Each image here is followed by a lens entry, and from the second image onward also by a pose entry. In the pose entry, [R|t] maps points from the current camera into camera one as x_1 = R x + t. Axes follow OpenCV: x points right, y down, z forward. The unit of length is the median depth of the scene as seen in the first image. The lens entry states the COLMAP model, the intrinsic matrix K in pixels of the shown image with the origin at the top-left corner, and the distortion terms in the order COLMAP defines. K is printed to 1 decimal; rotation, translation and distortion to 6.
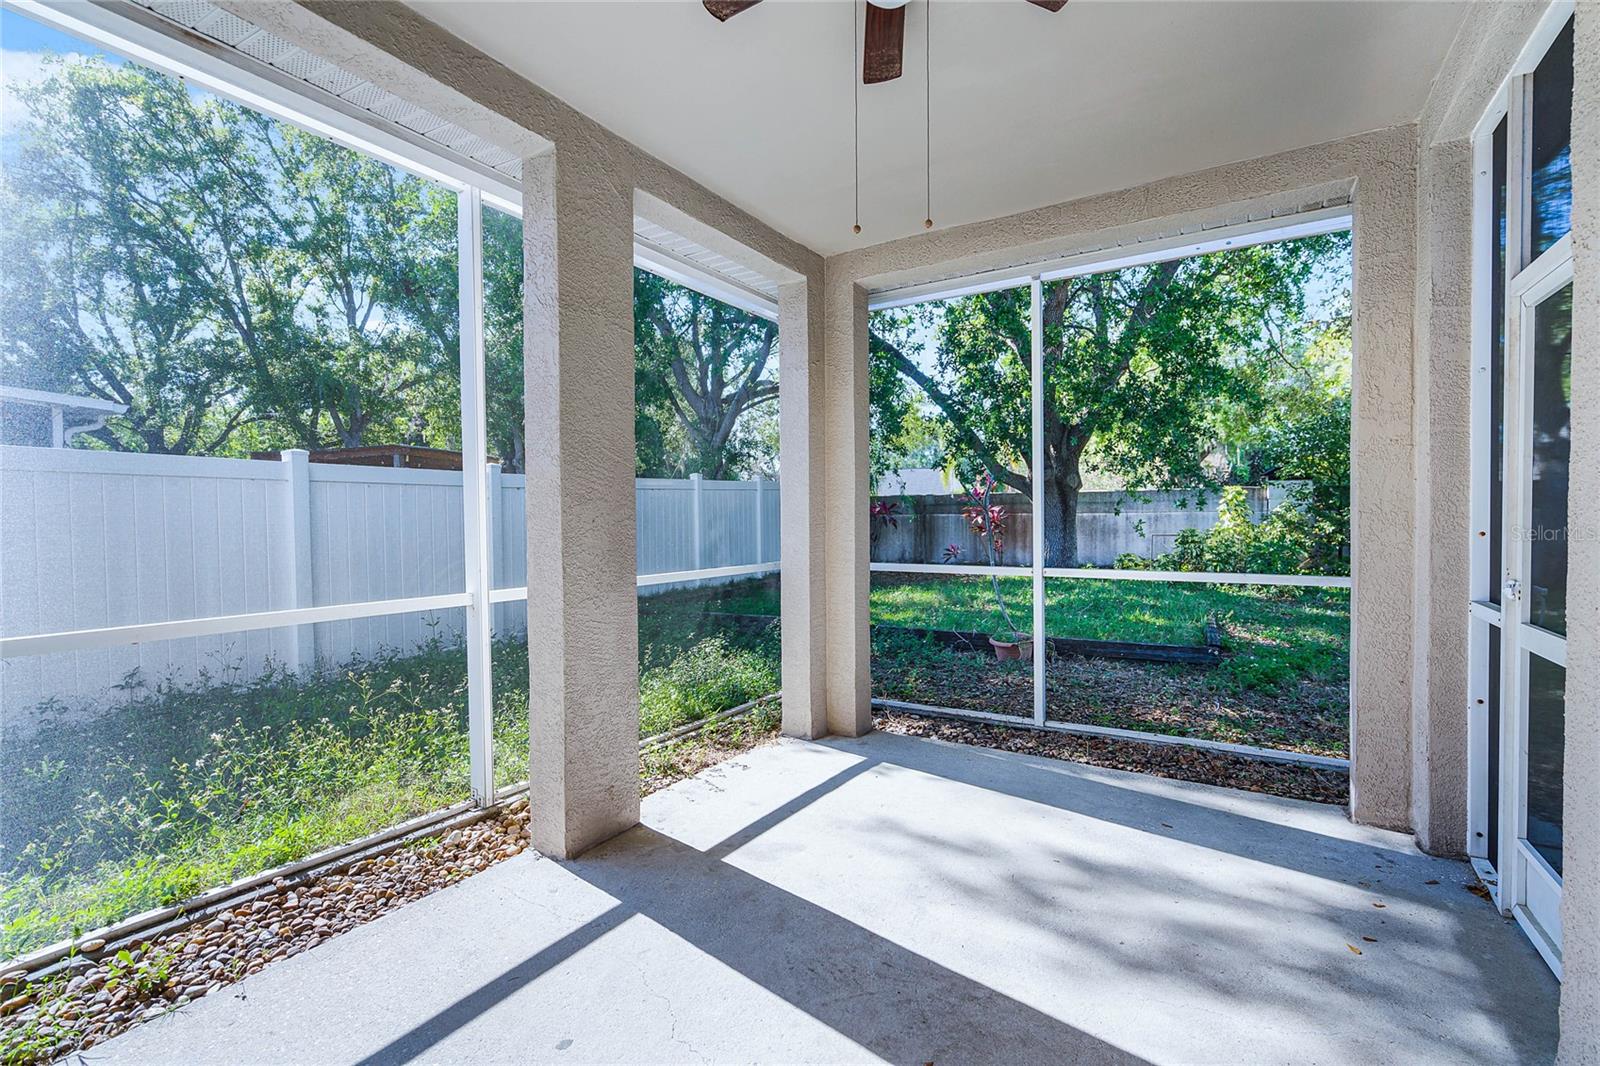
lens RADIAL K [[717.5, 0, 800.5], [0, 717.5, 528.2], [0, 0, 1]] dist [-0.002497, 0.000297]
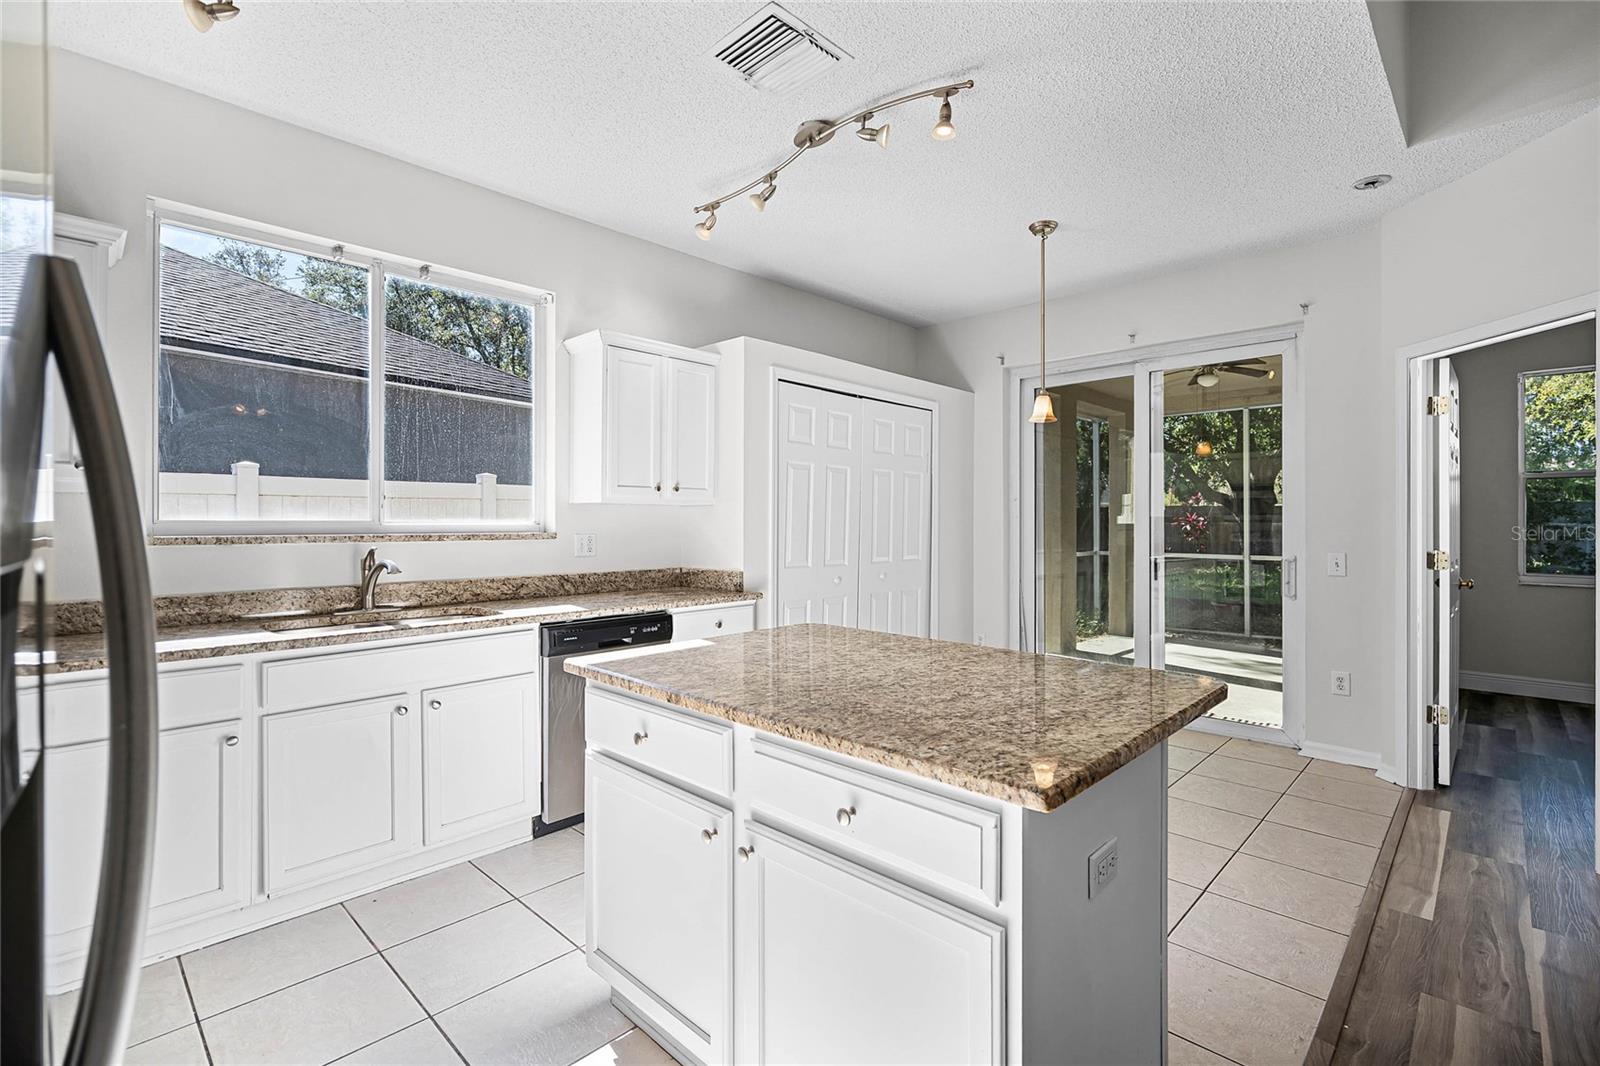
lens RADIAL K [[725.9, 0, 808.0], [0, 725.9, 520.8], [0, 0, 1]] dist [-0.002633, 0.000137]
pose [[0.978903, 0.001206, -0.204321, -0.683208], [-0.004443, 0.999872, -0.015385, -0.001393], [0.204277, 0.015968, 0.978783, -1.846560]]
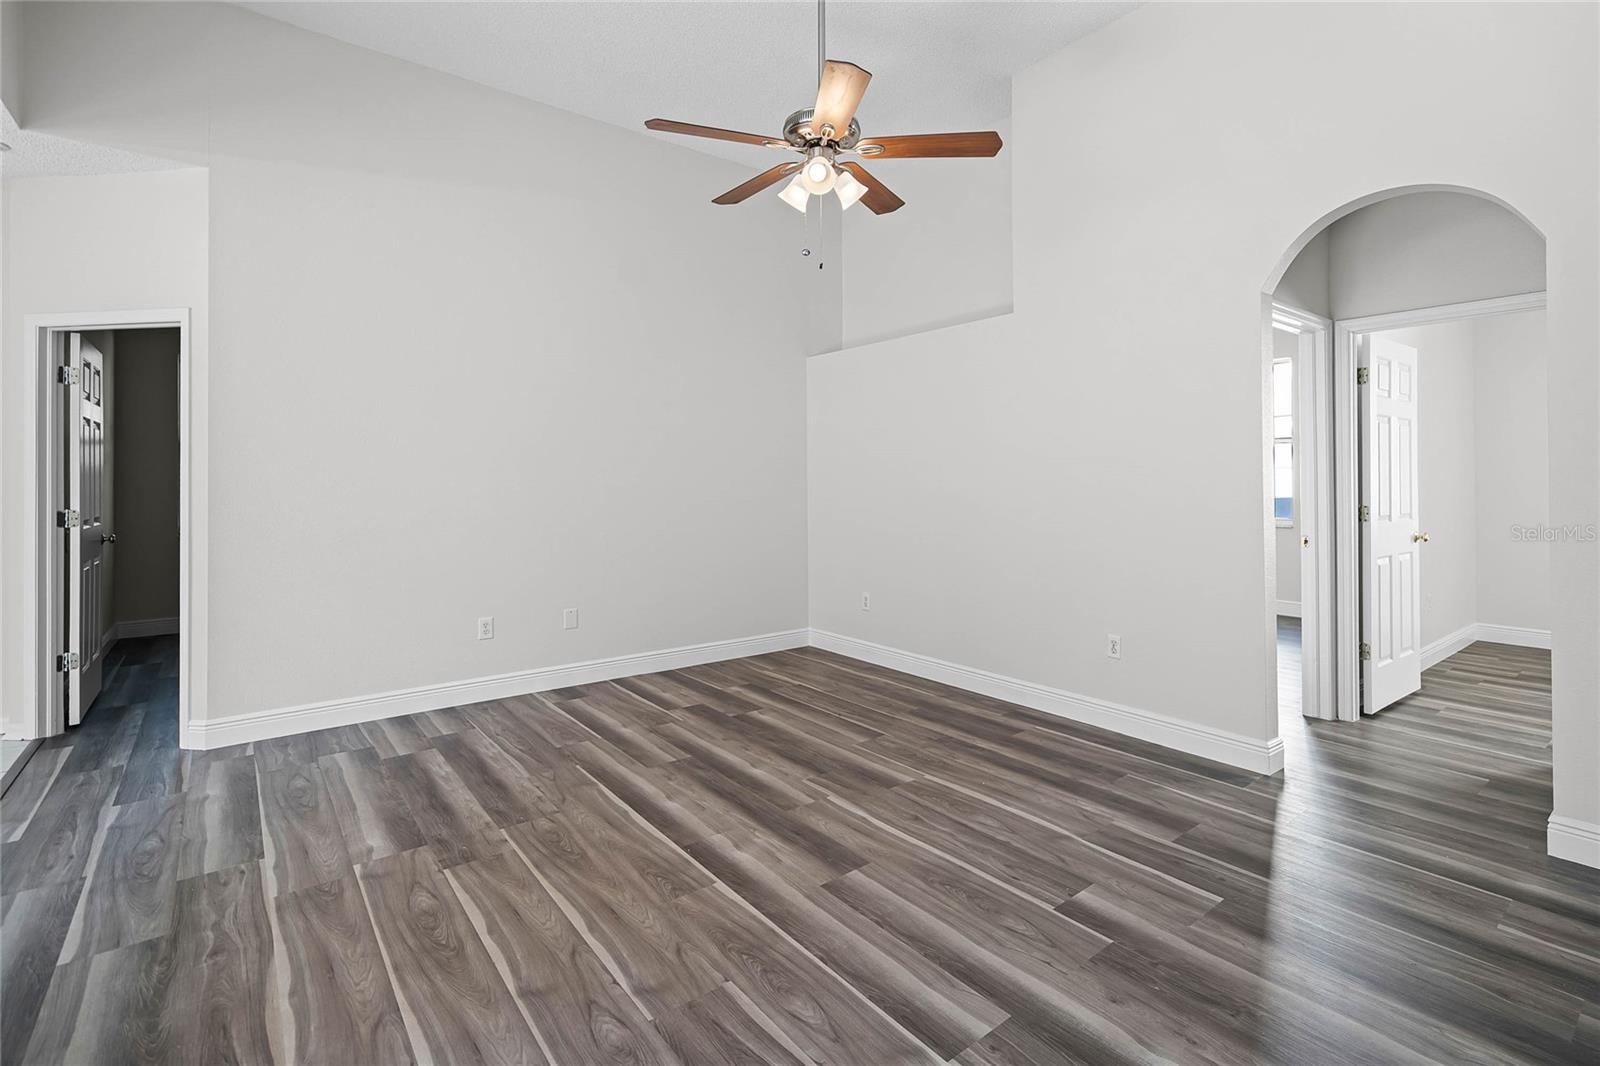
lens RADIAL K [[743.9, 0, 802.2], [0, 743.9, 477.1], [0, 0, 1]] dist [-0.000907, -0.000136]
pose [[0.350729, 0.004126, 0.936468, -0.691607], [0.018284, 0.999769, -0.011253, 0.005501], [-0.936298, 0.021070, 0.350573, -2.156371]]
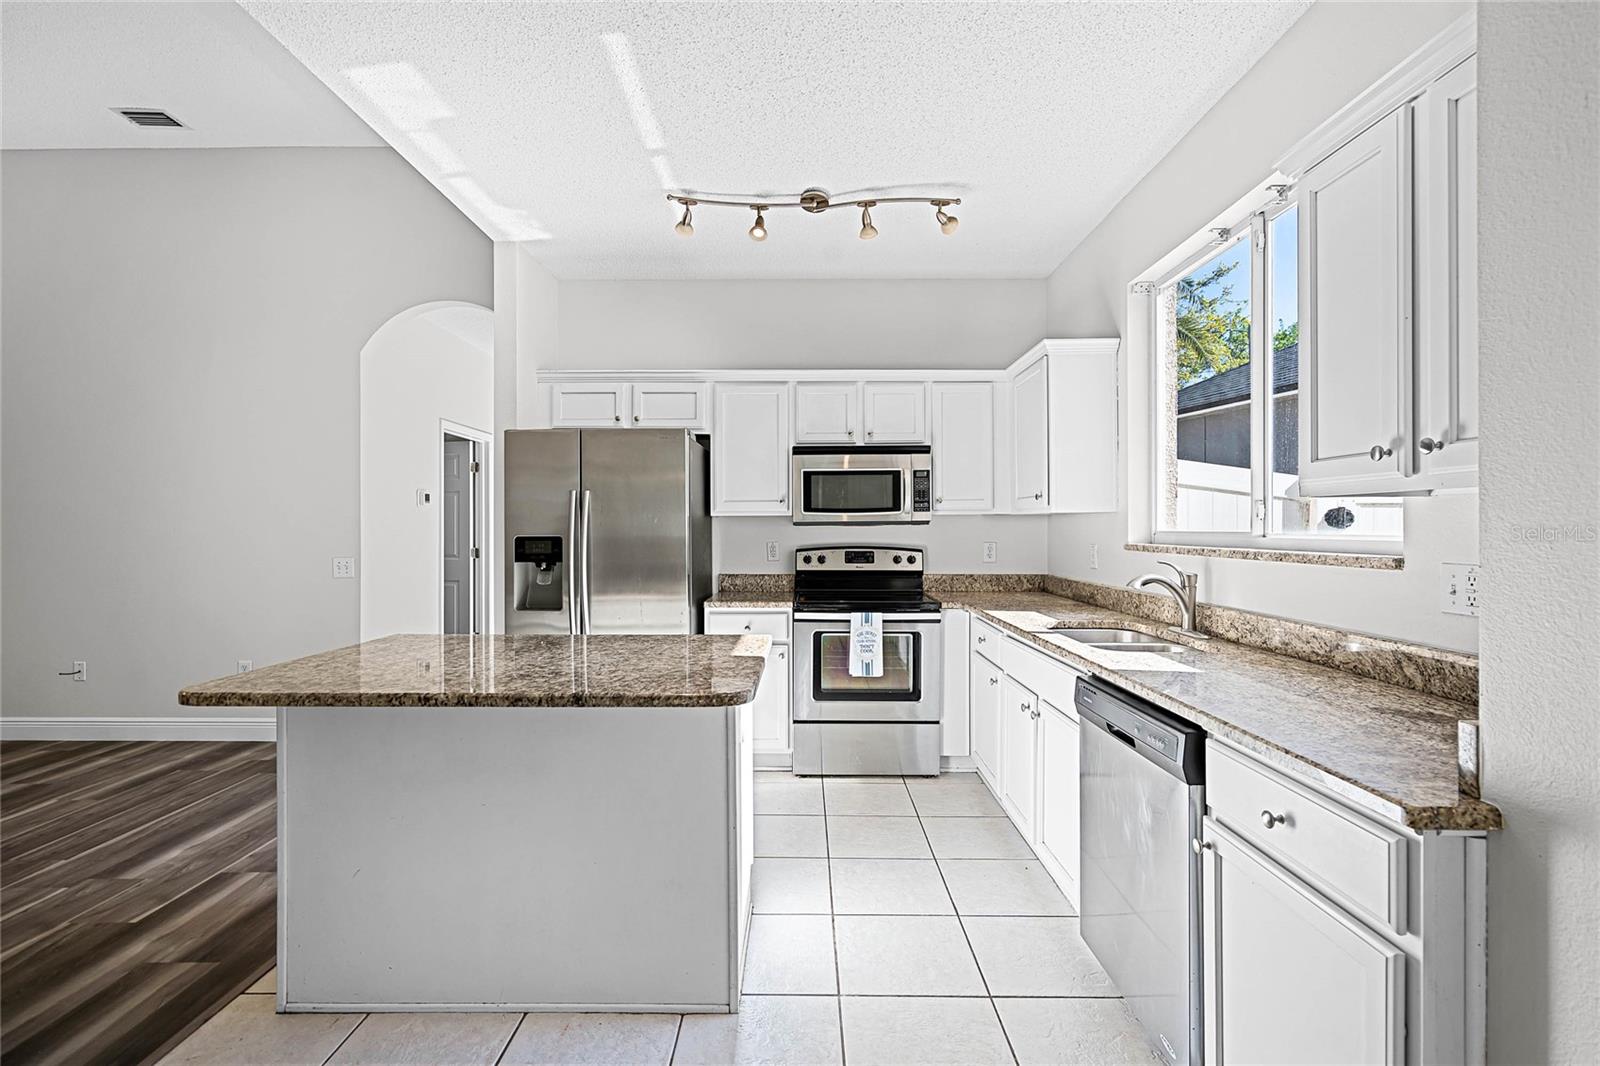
lens RADIAL K [[717.5, 0, 800.5], [0, 717.5, 528.2], [0, 0, 1]] dist [-0.002497, 0.000297]
pose [[-0.852658, 0.000023, -0.522470, -0.602683], [-0.008040, 0.999881, 0.013164, -0.027139], [0.522408, 0.015425, -0.852556, -0.467668]]
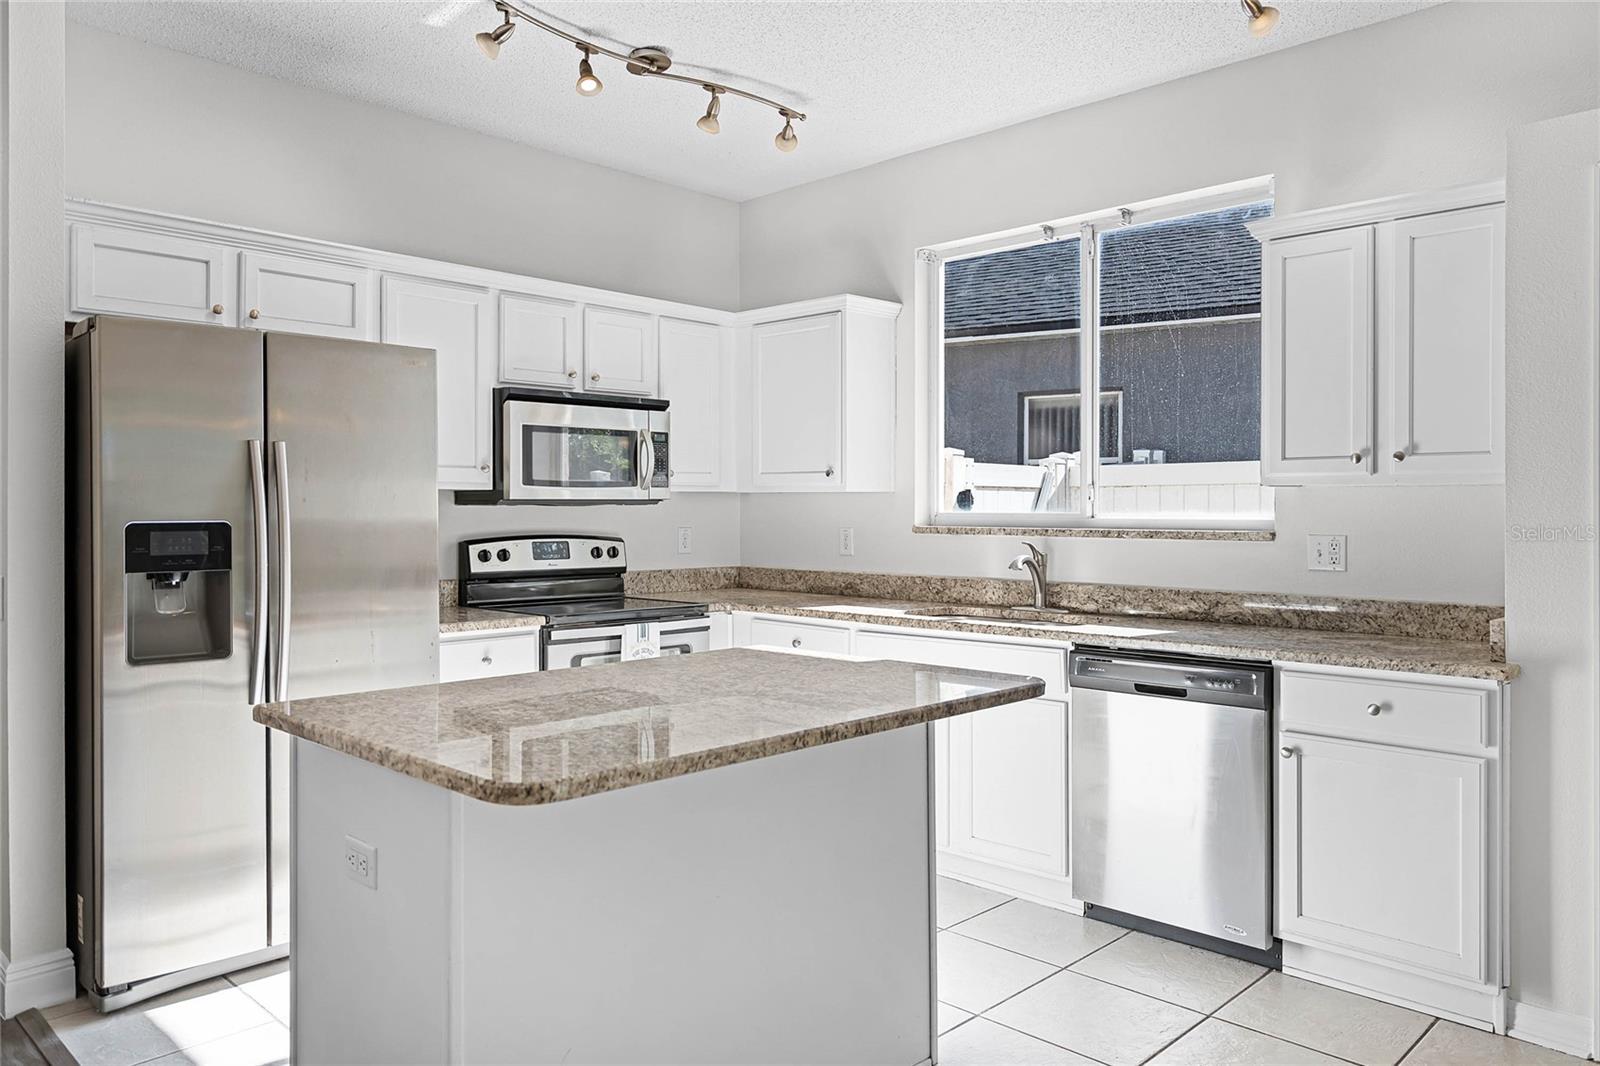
lens RADIAL K [[1110.5, 0, 790.9], [0, 1110.5, 510.2], [0, 0, 1]] dist [0.007700, -0.001943]
pose [[-0.221074, -0.000918, -0.975257, 0.004848], [-0.016640, 0.999858, 0.002831, -0.017342], [0.975115, 0.016854, -0.221058, -0.978683]]
